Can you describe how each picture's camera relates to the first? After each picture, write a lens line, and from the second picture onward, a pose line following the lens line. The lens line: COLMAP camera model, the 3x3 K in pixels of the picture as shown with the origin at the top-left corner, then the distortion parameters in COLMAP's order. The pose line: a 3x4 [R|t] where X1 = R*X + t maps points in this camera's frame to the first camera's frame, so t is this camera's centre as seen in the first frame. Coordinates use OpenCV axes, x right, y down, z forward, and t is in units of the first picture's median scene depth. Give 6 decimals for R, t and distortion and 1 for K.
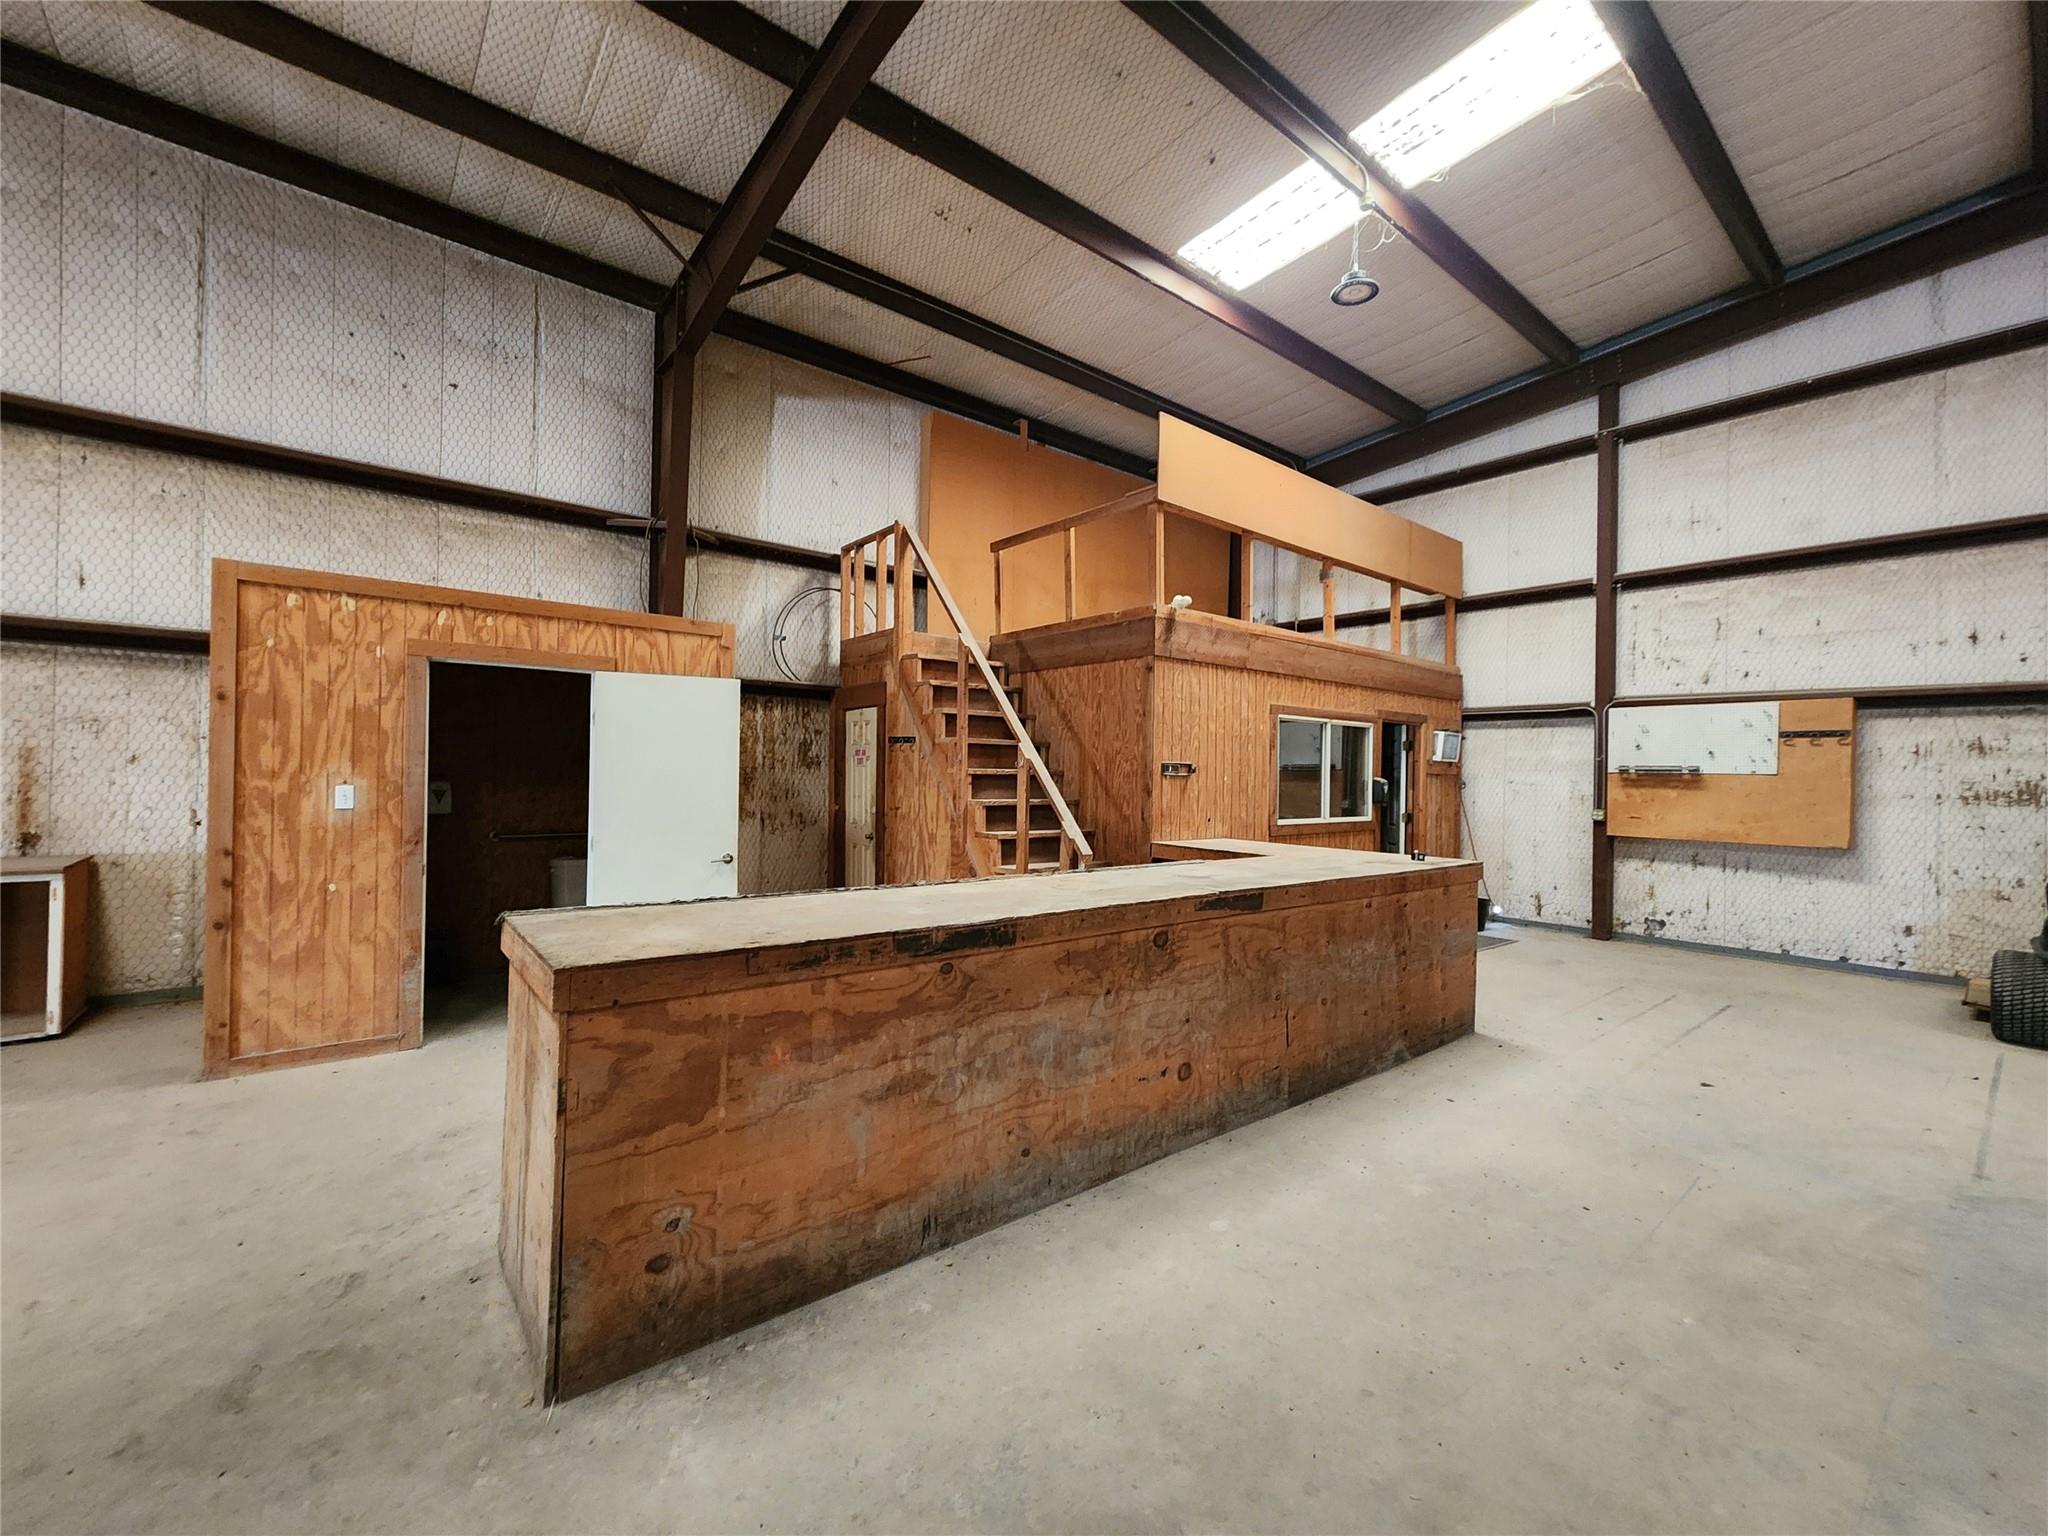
lens RADIAL K [[845.5, 0, 1017.3], [0, 845.5, 771.3], [0, 0, 1]] dist [-0.000409, -0.002844]
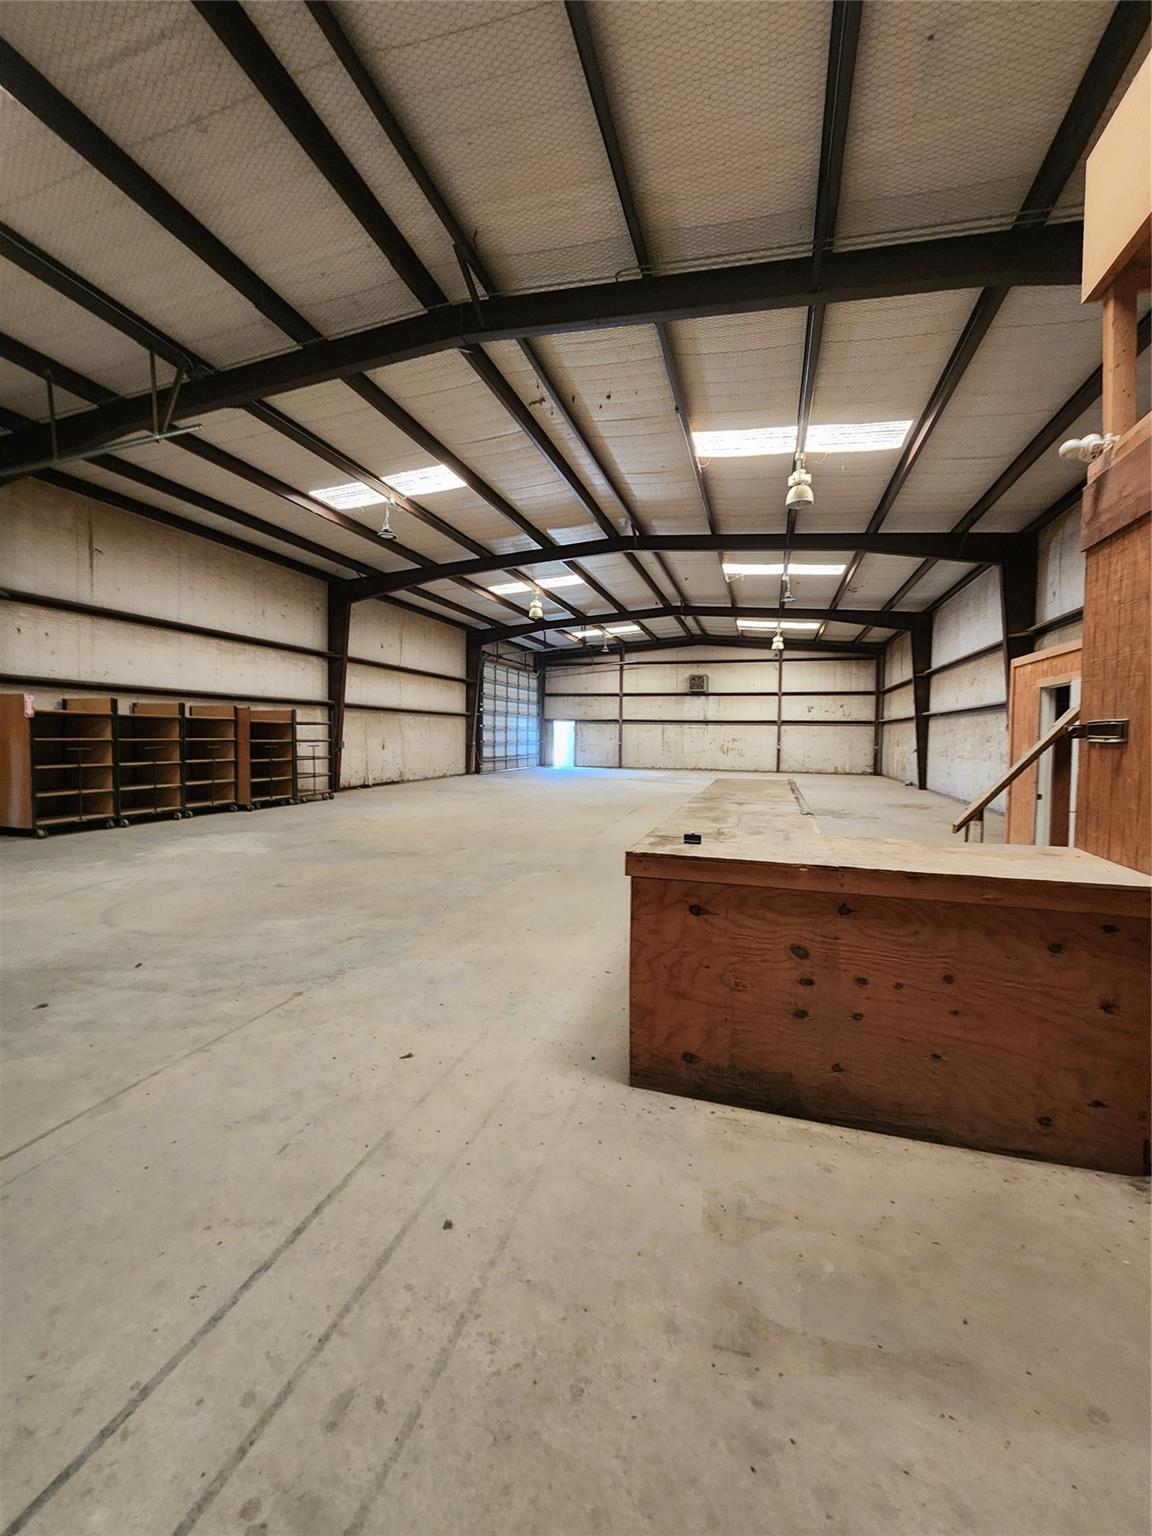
lens RADIAL K [[634.1, 0, 587.2], [0, 634.1, 768.3], [0, 0, 1]] dist [-0.000409, -0.002844]
pose [[-0.817935, 0.003359, -0.575301, 1.287257], [-0.023307, 0.998969, 0.038970, 0.024049], [0.574839, 0.045283, -0.817013, 2.057879]]
